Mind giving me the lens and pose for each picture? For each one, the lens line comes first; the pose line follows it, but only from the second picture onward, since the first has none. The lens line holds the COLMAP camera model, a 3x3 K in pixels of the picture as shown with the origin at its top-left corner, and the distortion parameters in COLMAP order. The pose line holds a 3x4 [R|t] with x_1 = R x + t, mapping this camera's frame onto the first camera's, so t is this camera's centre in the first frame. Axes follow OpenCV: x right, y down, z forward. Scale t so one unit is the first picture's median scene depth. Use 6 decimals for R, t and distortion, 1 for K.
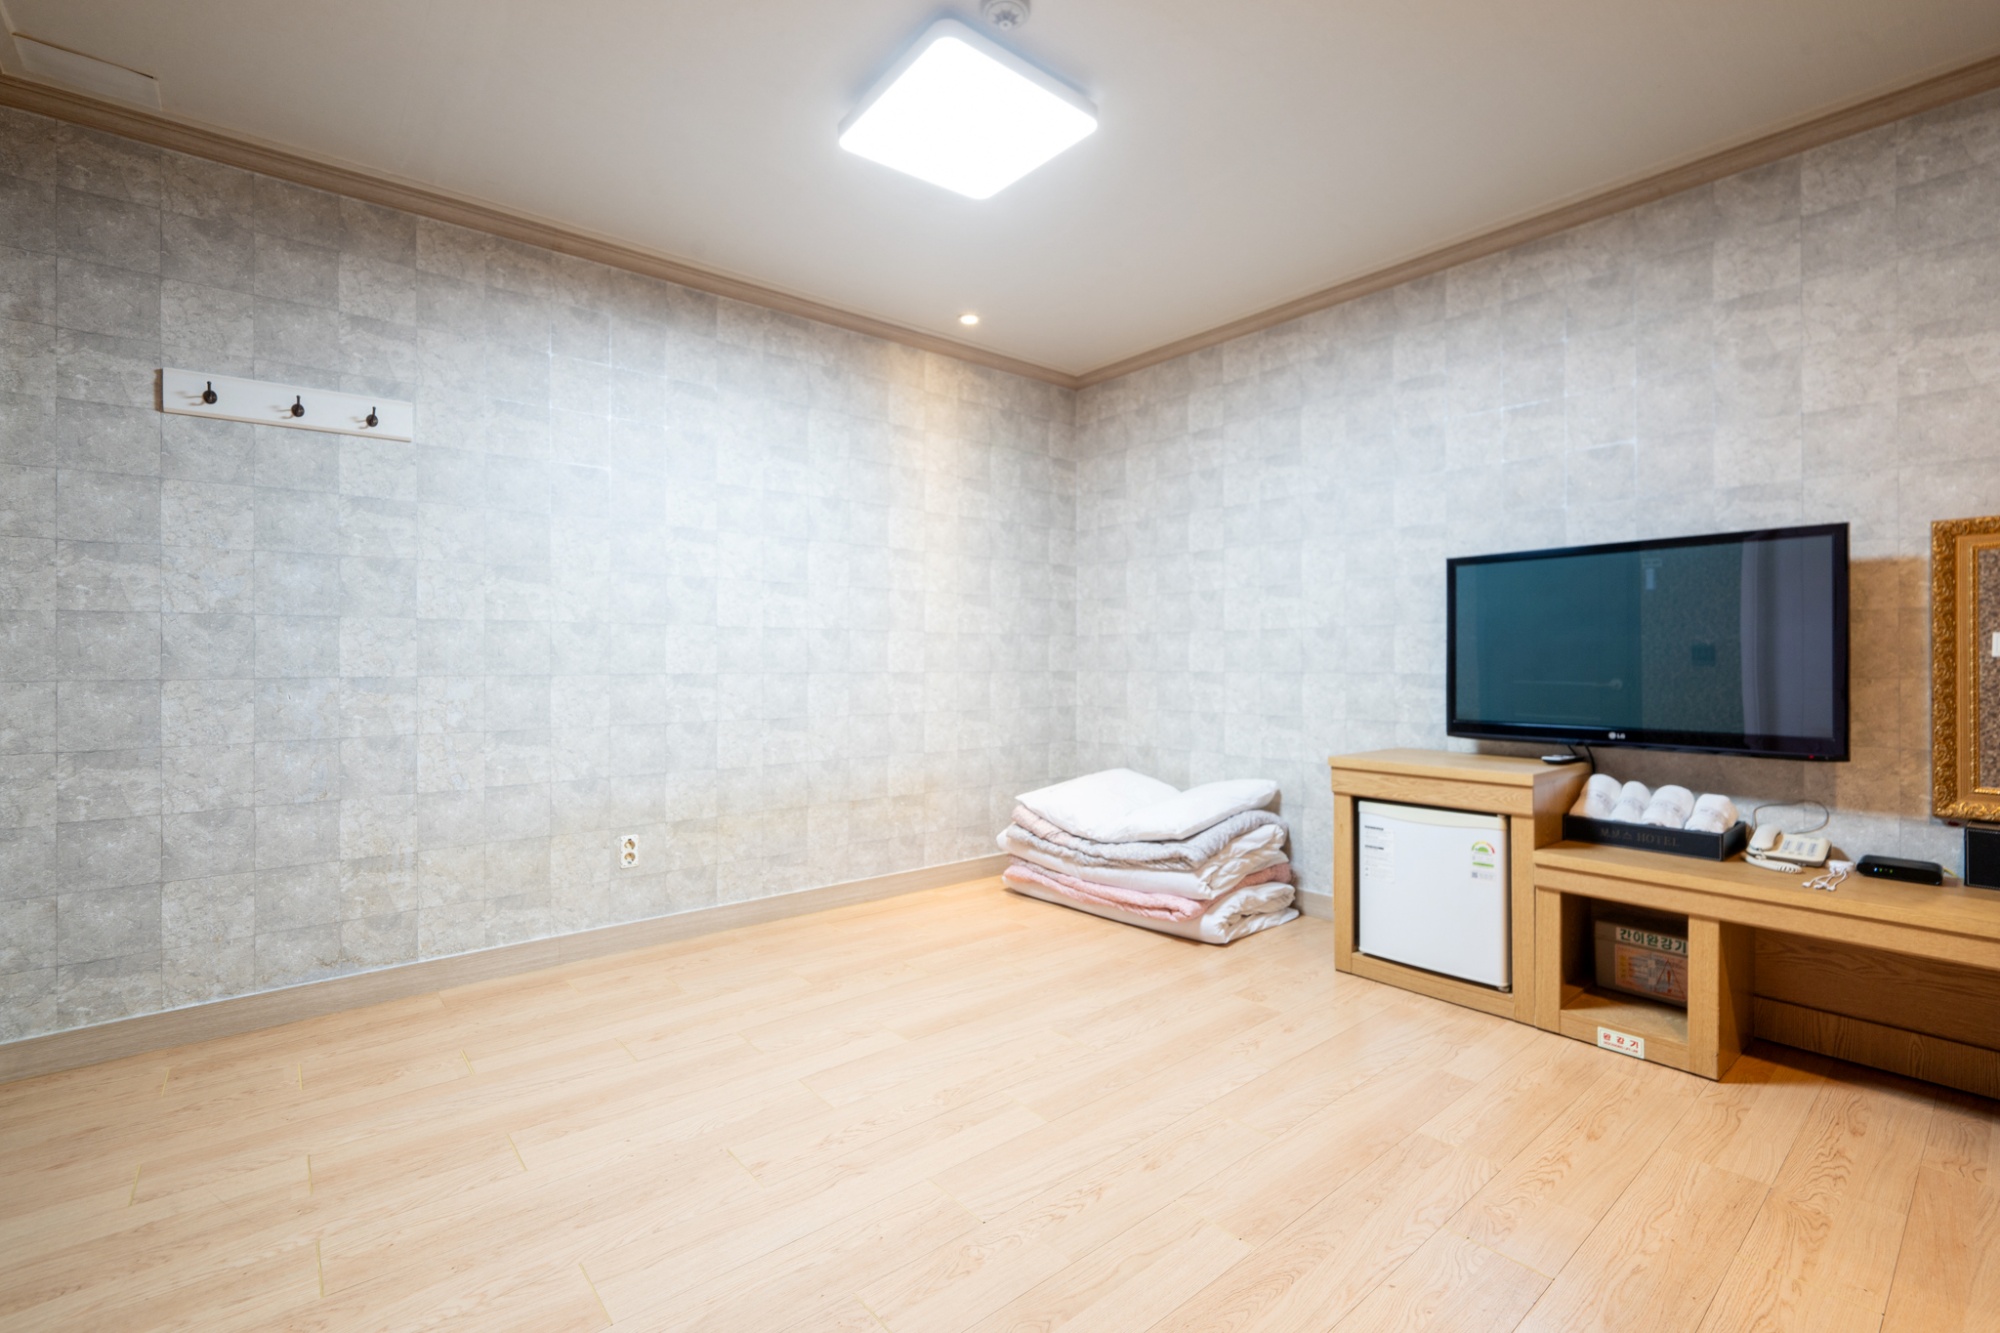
lens RADIAL K [[841.5, 0, 1000.0], [0, 841.5, 666.5], [0, 0, 1]] dist [0.001148, -0.000220]
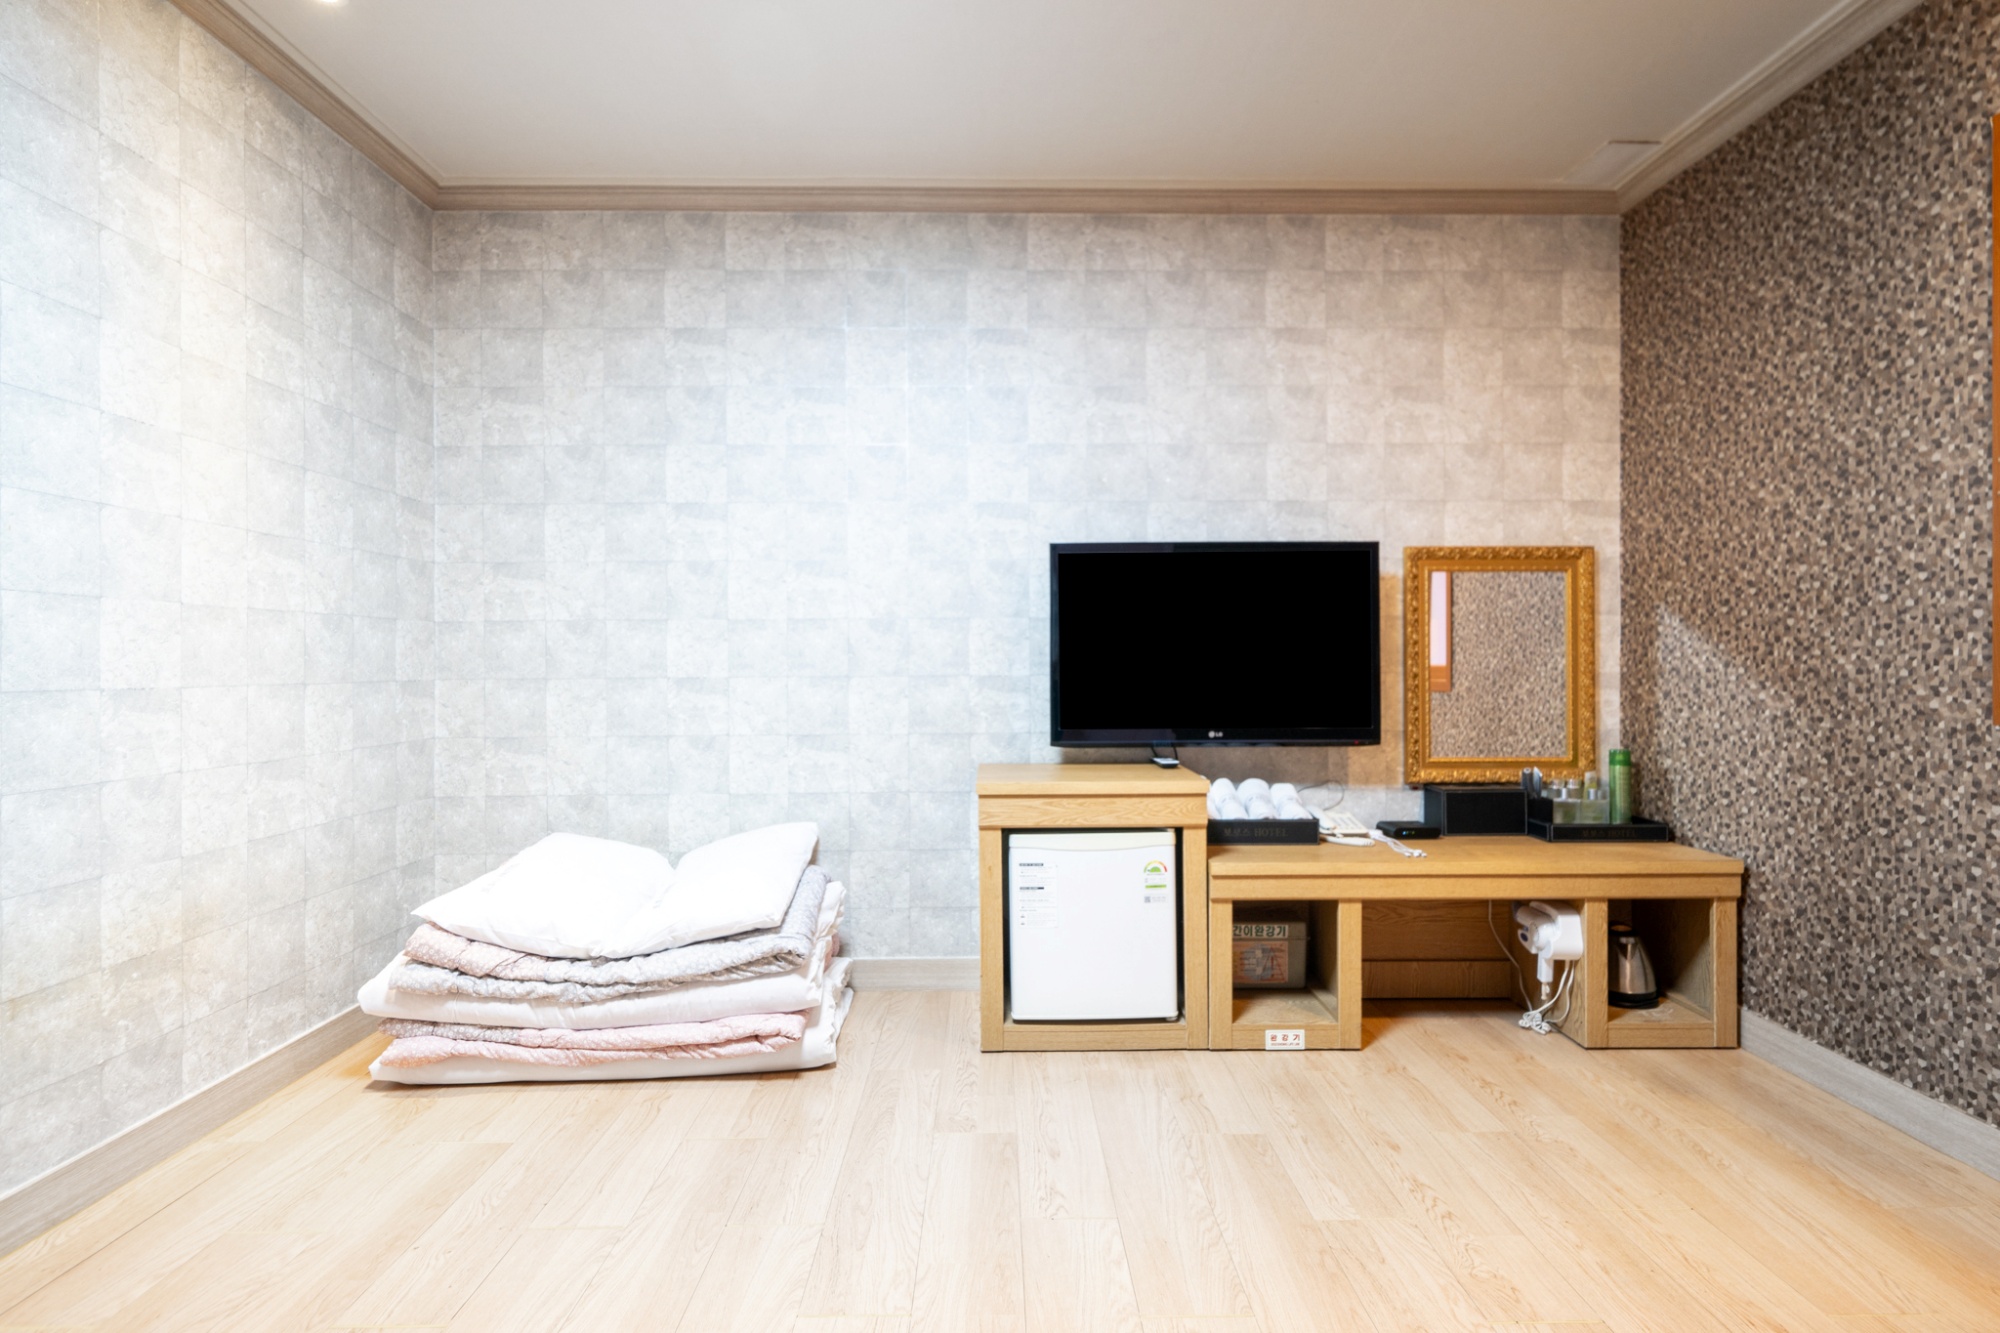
lens RADIAL K [[978.4, 0, 980.2], [0, 978.4, 668.4], [0, 0, 1]] dist [0.000843, -0.000437]
pose [[0.646148, -0.008268, 0.763168, -0.244198], [0.009258, 0.999953, 0.002994, -0.001742], [-0.763156, 0.005131, 0.646194, 0.331645]]
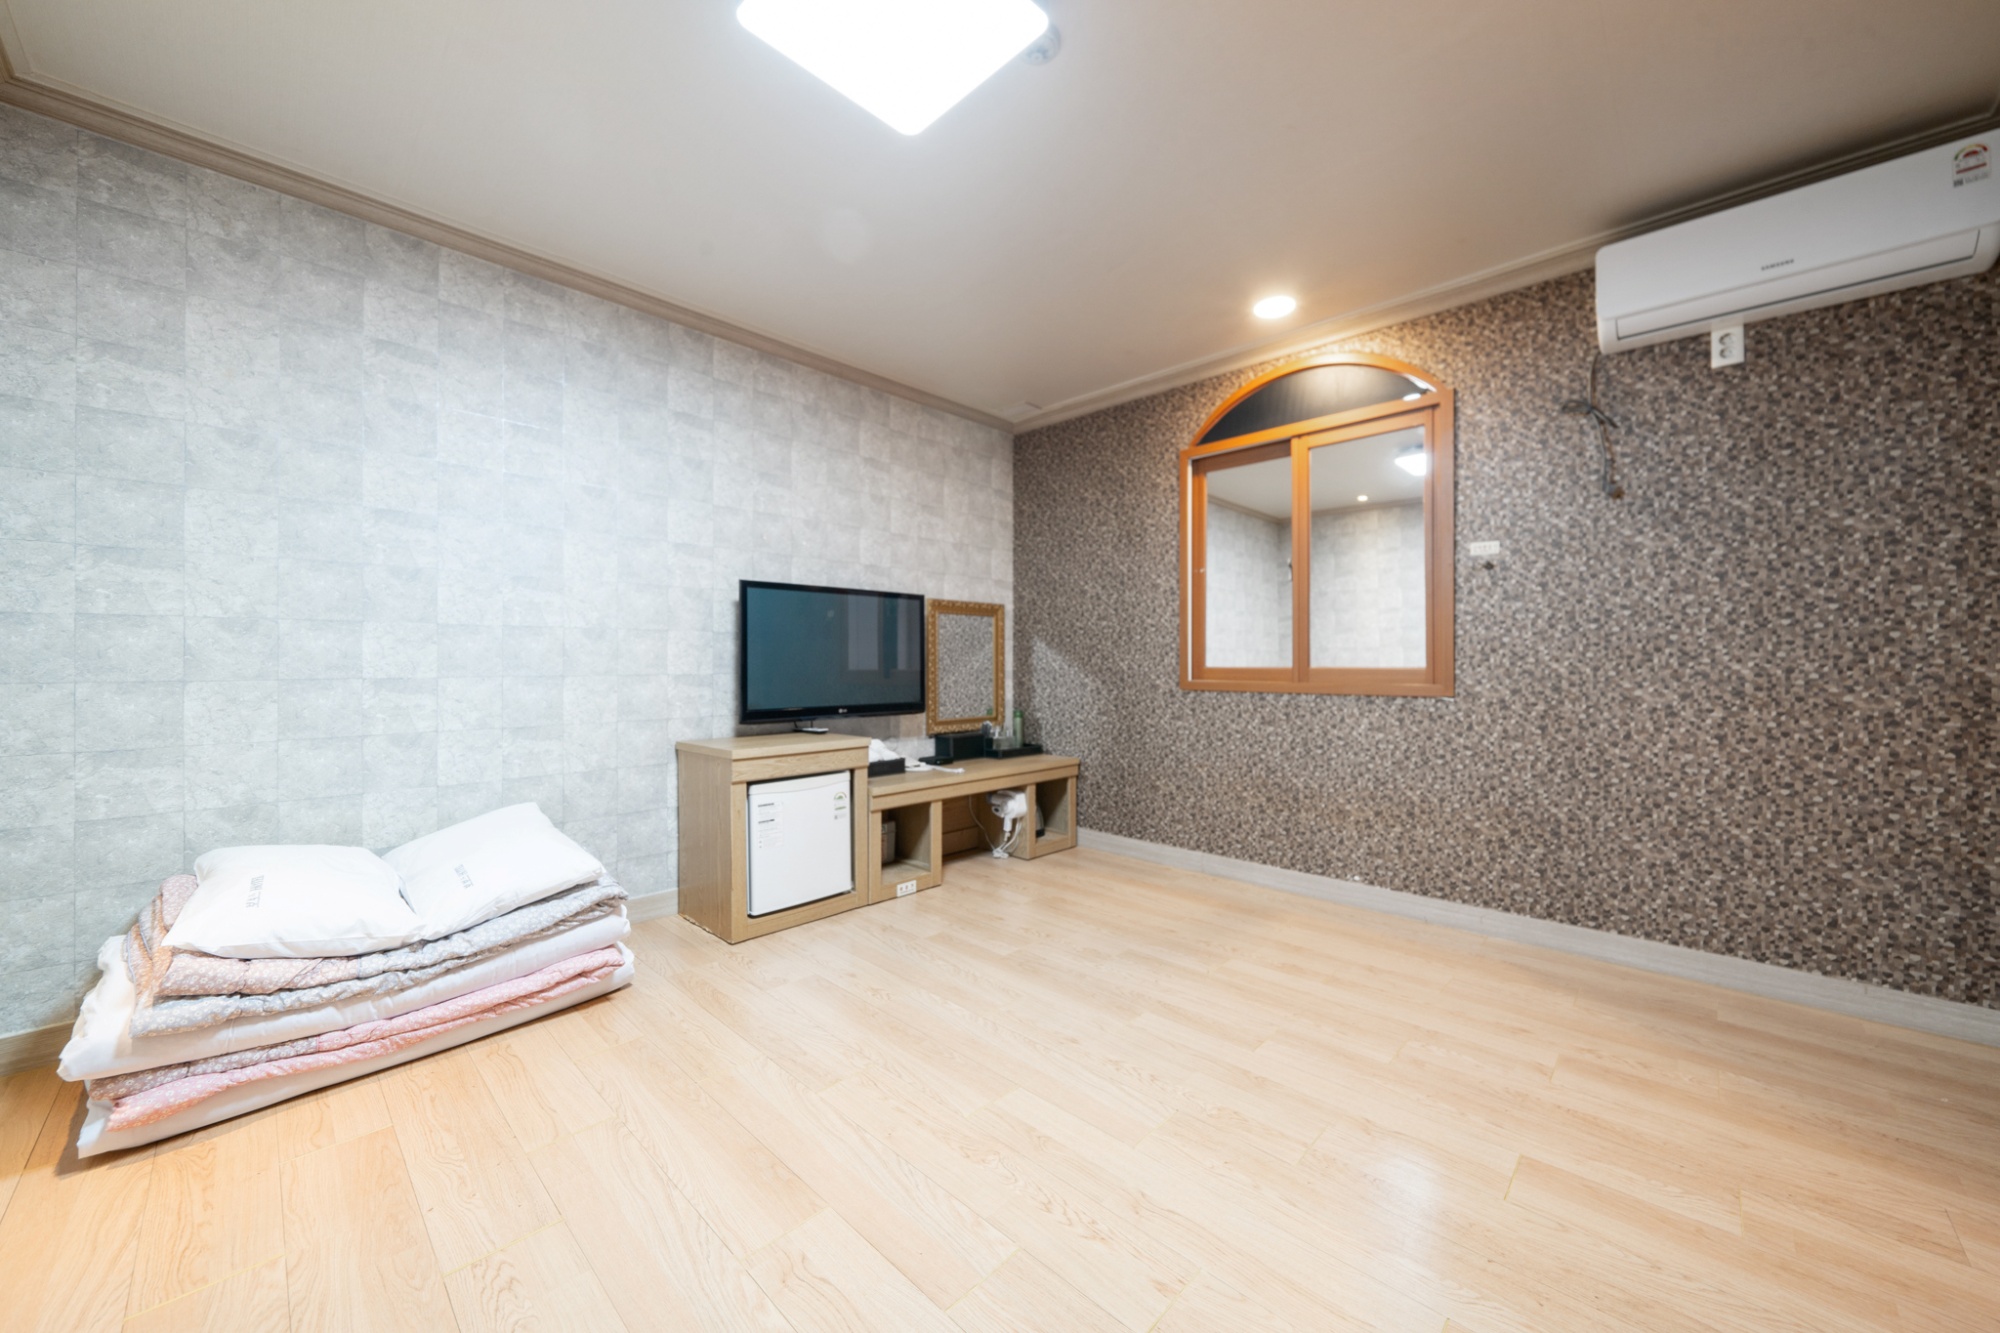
lens RADIAL K [[740.2, 0, 1000.0], [0, 740.2, 666.5], [0, 0, 1]] dist [-0.005480, -0.000215]
pose [[-0.094616, -0.003986, 0.995506, -0.481967], [0.007745, 0.999959, 0.004740, -0.003125], [-0.995484, 0.008158, -0.094581, 0.604288]]
